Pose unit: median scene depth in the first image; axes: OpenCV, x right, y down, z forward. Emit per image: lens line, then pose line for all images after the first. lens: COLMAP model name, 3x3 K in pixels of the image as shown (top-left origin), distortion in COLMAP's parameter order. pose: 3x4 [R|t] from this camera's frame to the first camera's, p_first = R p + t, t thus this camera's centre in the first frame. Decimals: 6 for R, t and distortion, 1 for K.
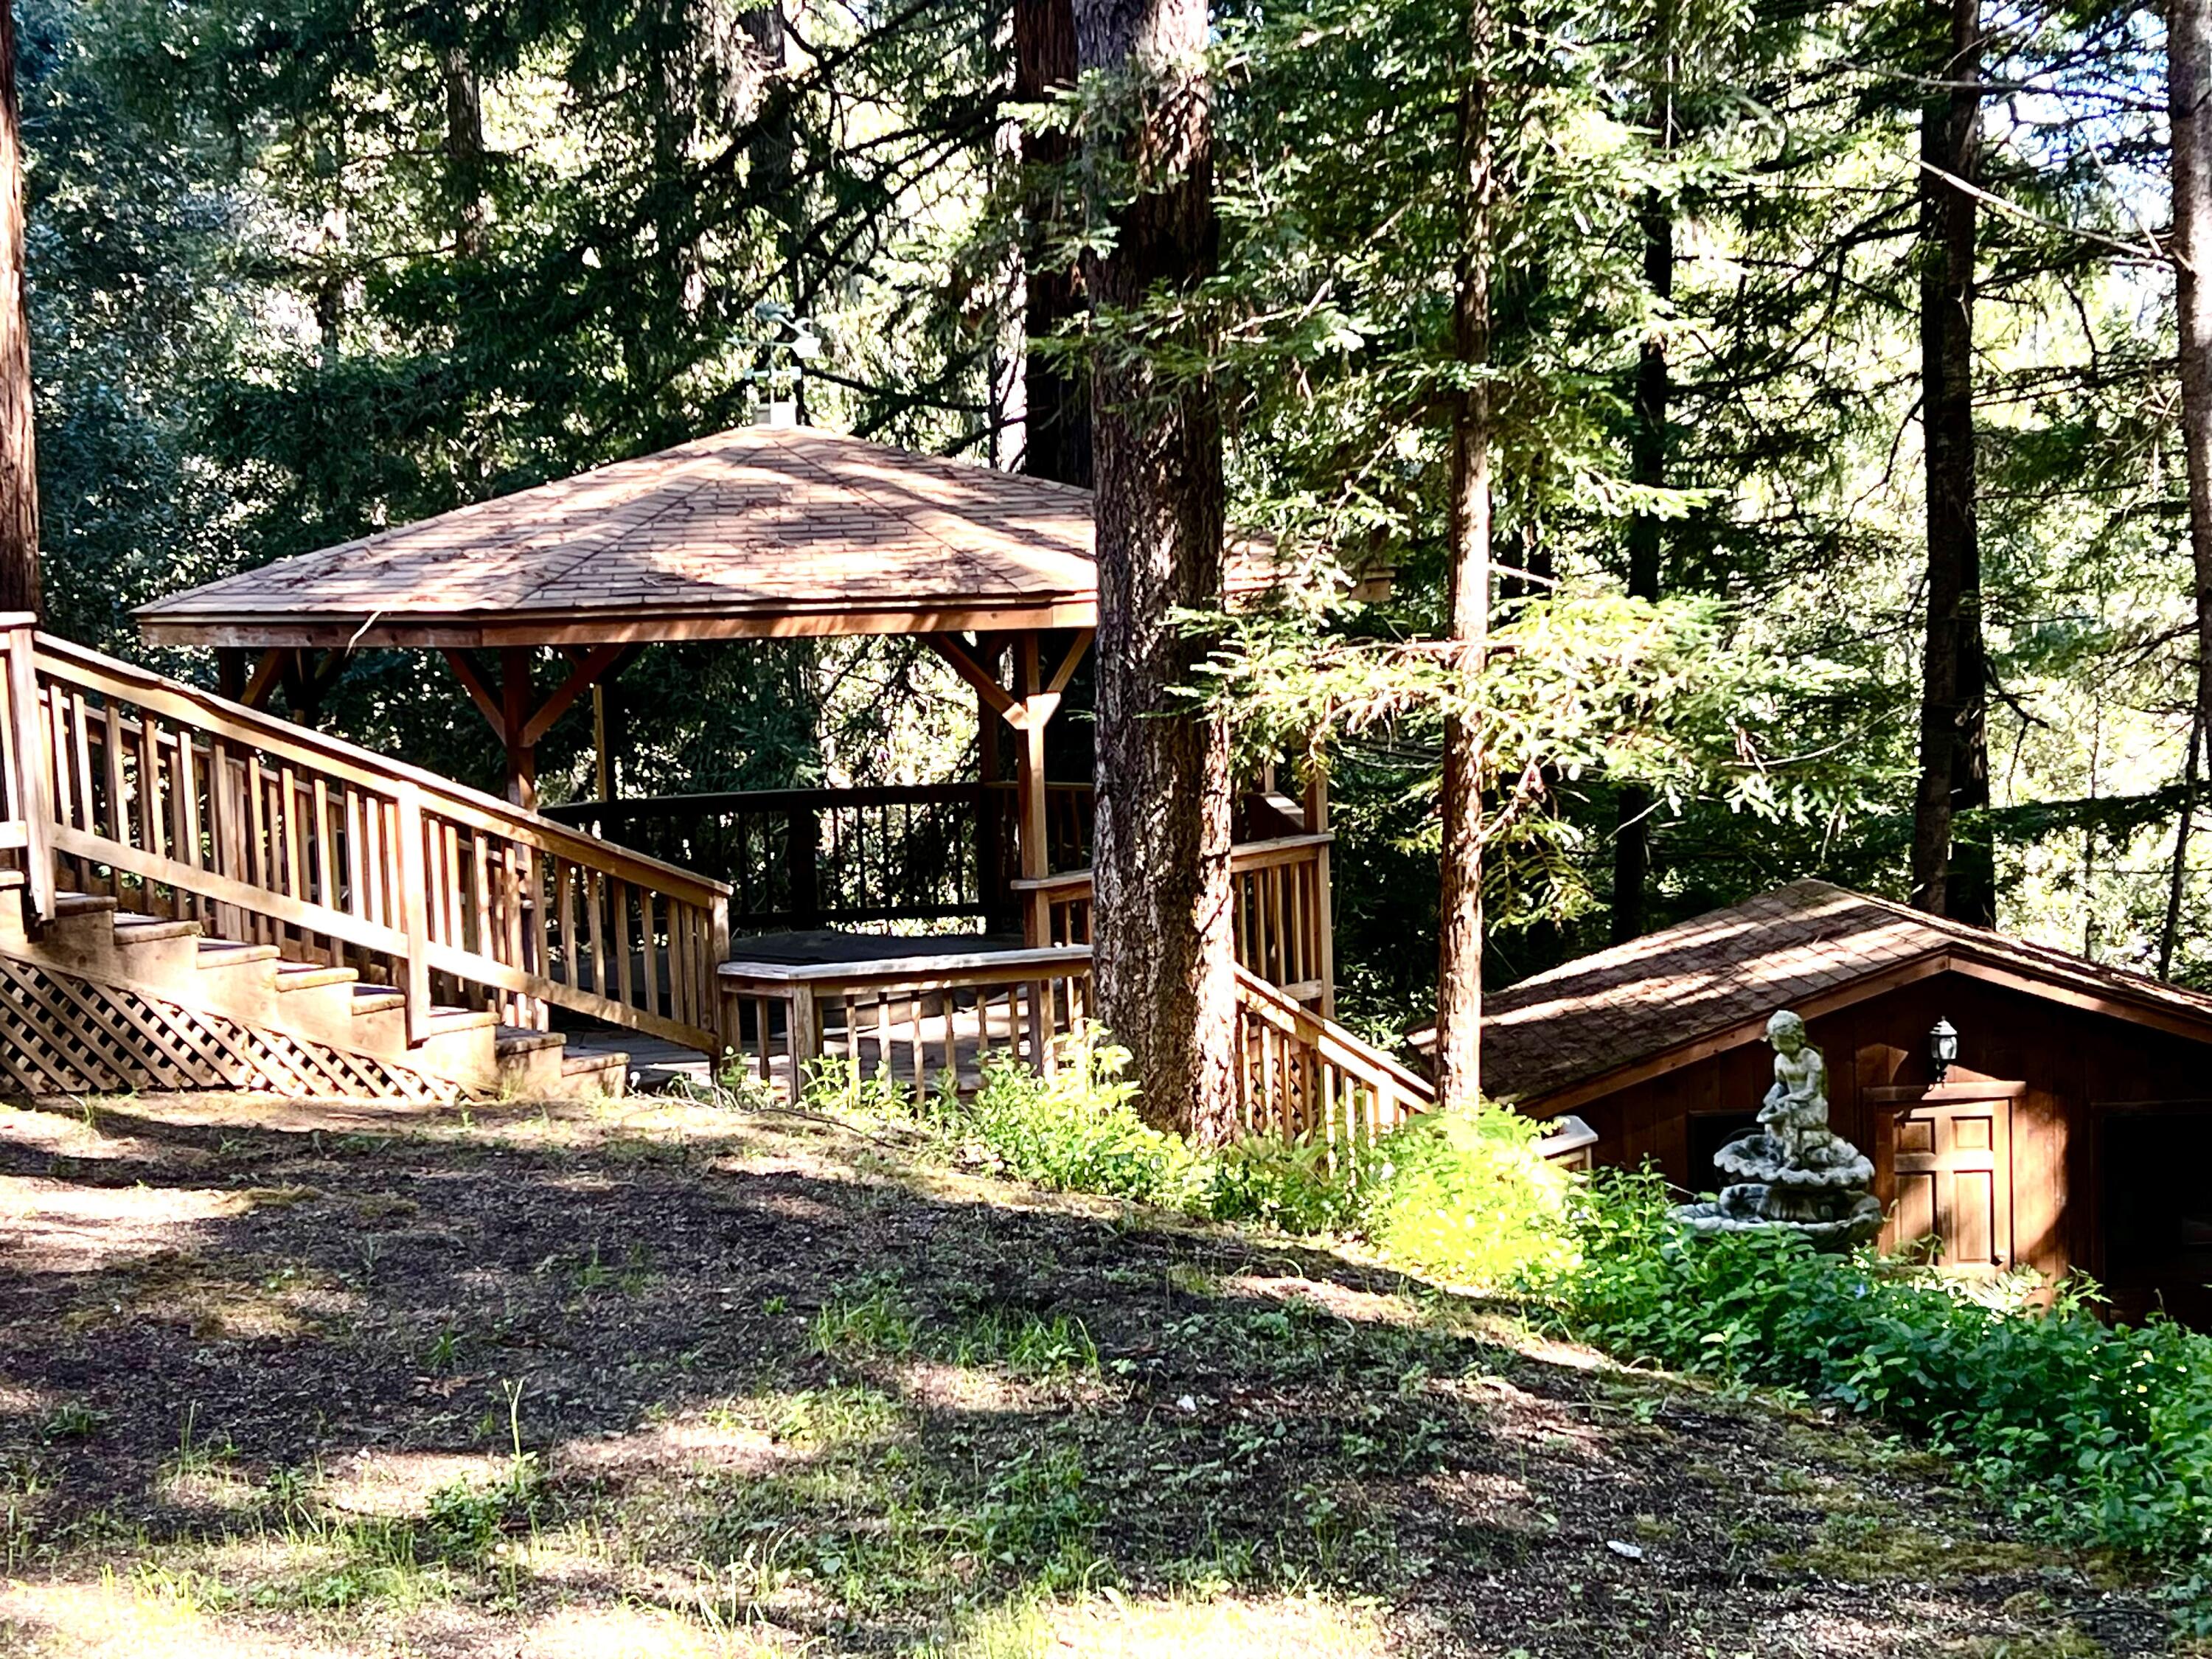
lens RADIAL K [[3219.6, 0, 1106.0], [0, 3219.6, 829.5], [0, 0, 1]] dist [0.071721, 0.114551]
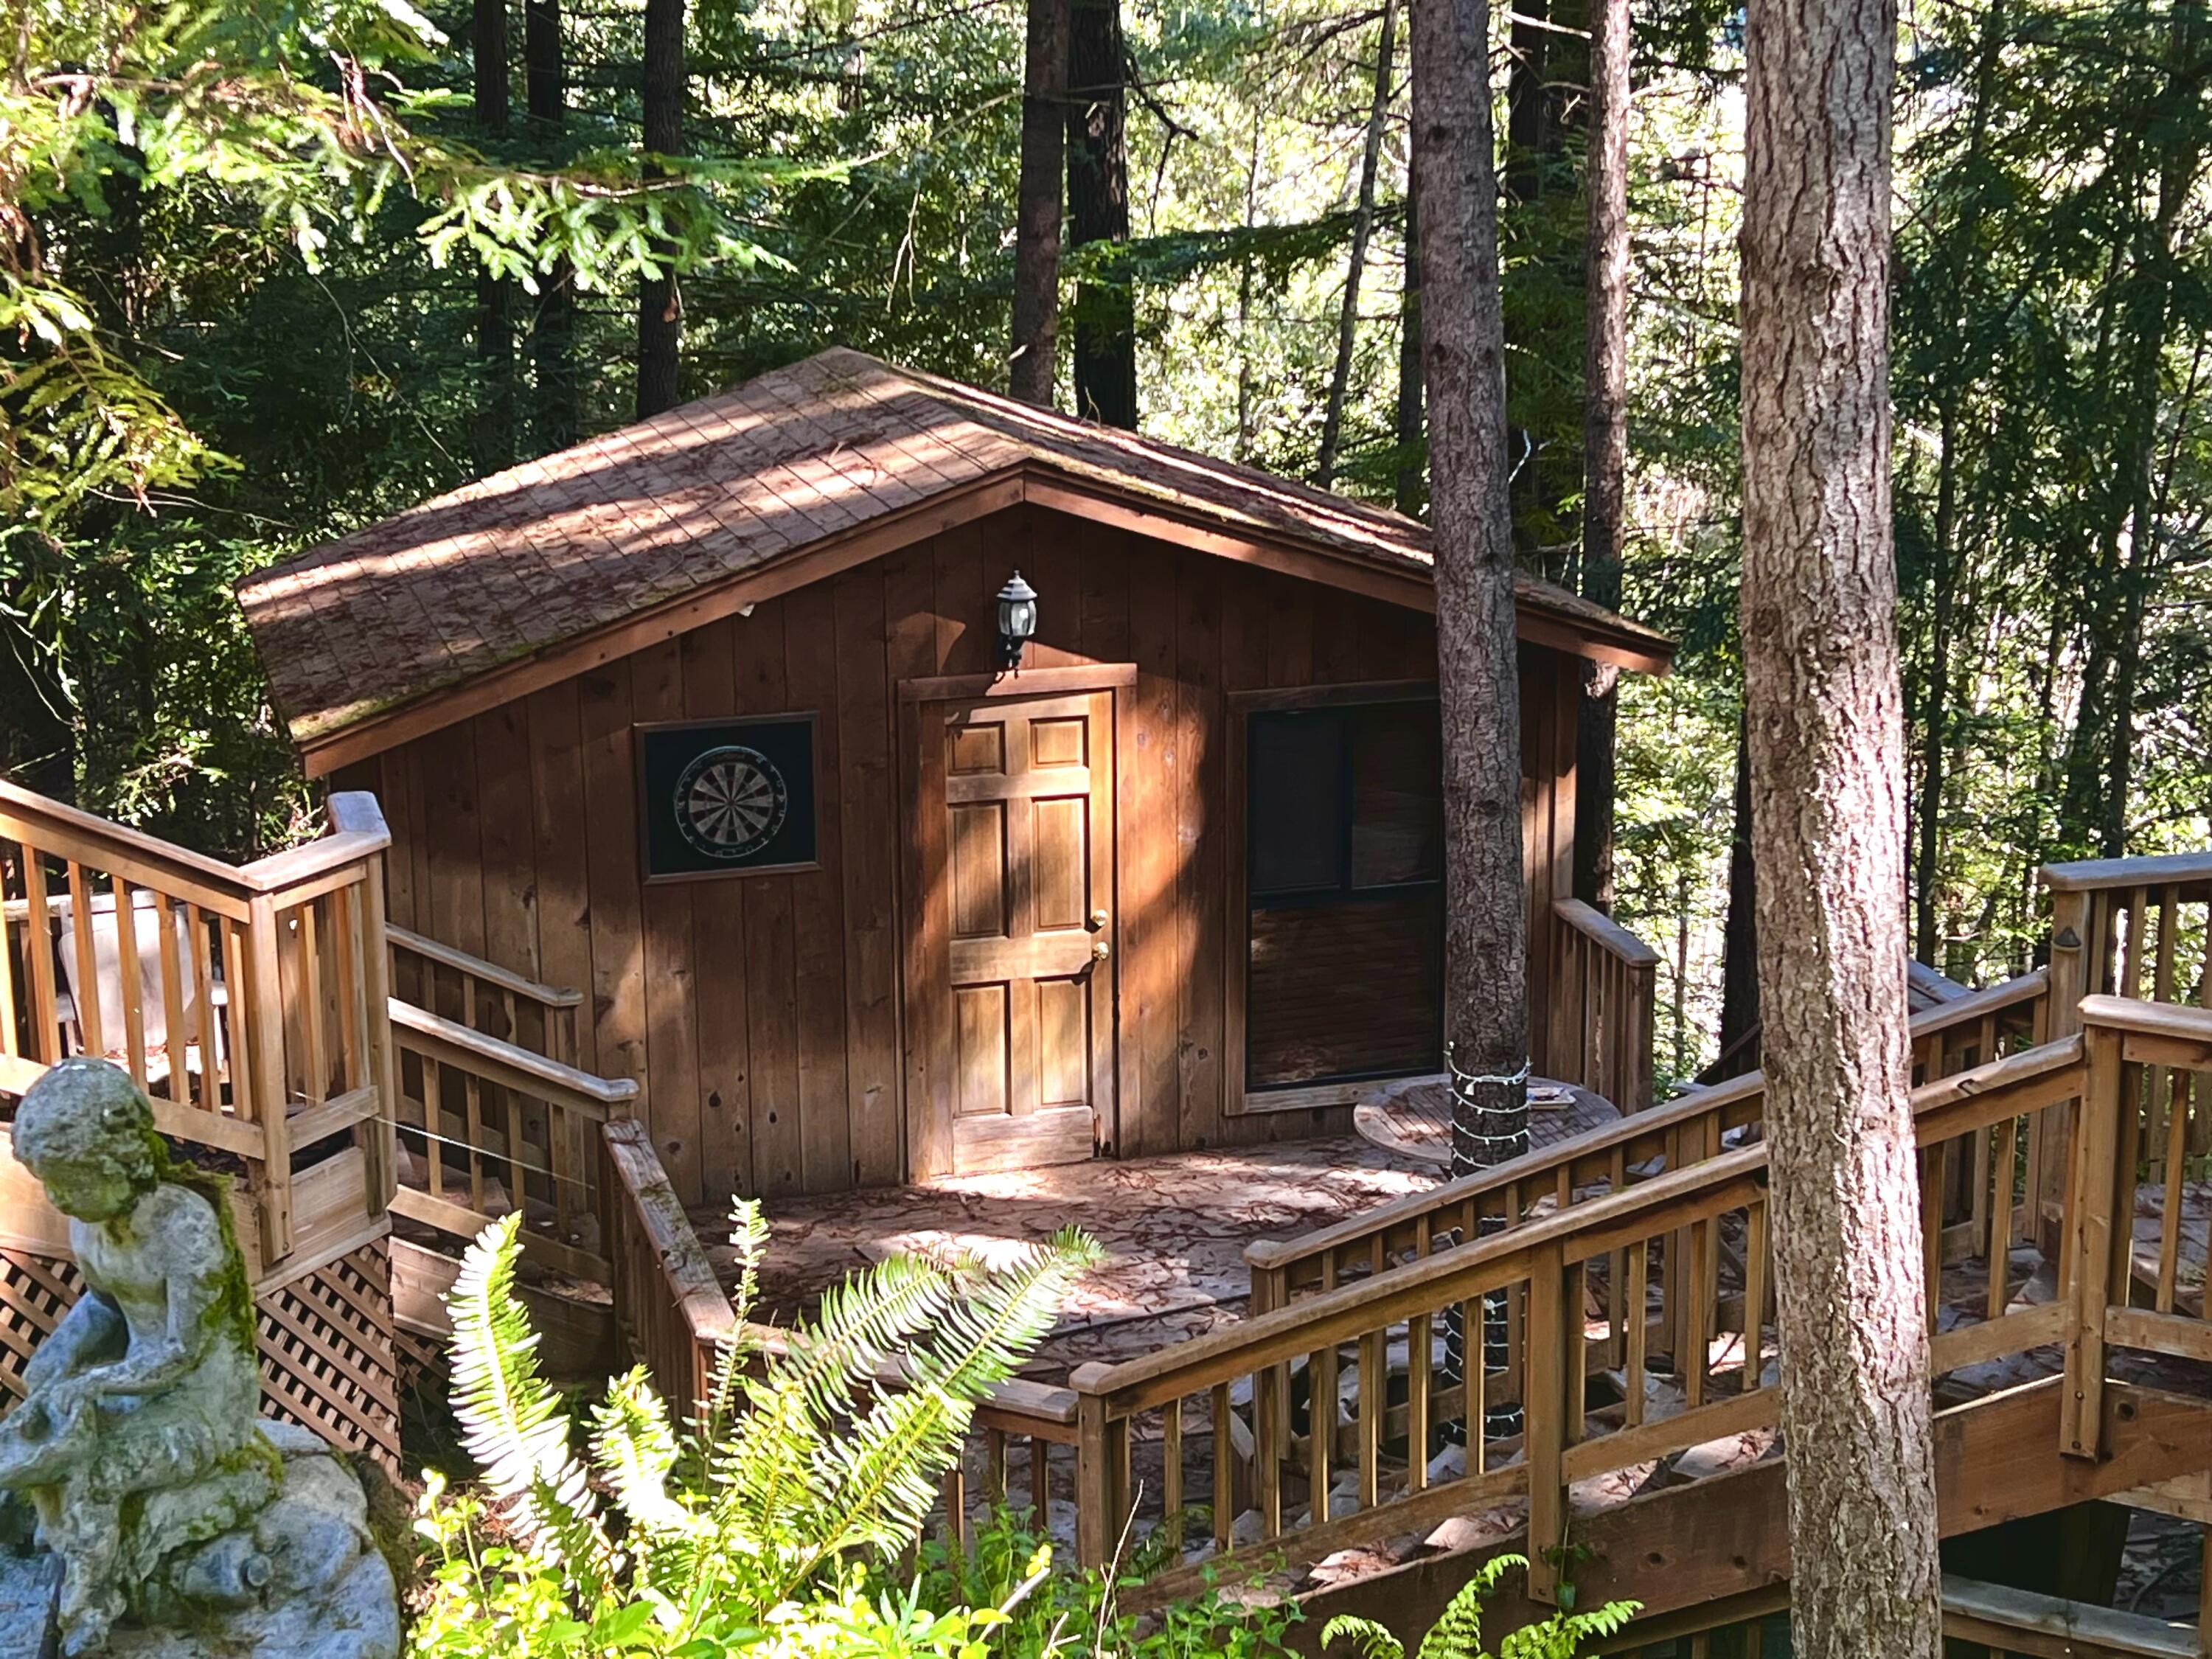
lens RADIAL K [[3219.6, 0, 1106.0], [0, 3219.6, 829.5], [0, 0, 1]] dist [0.071721, 0.114551]
pose [[0.968956, -0.039429, 0.244070, 0.103963], [-0.004148, 0.984470, 0.175505, -0.004605], [-0.247200, -0.171069, 0.953744, 0.330056]]
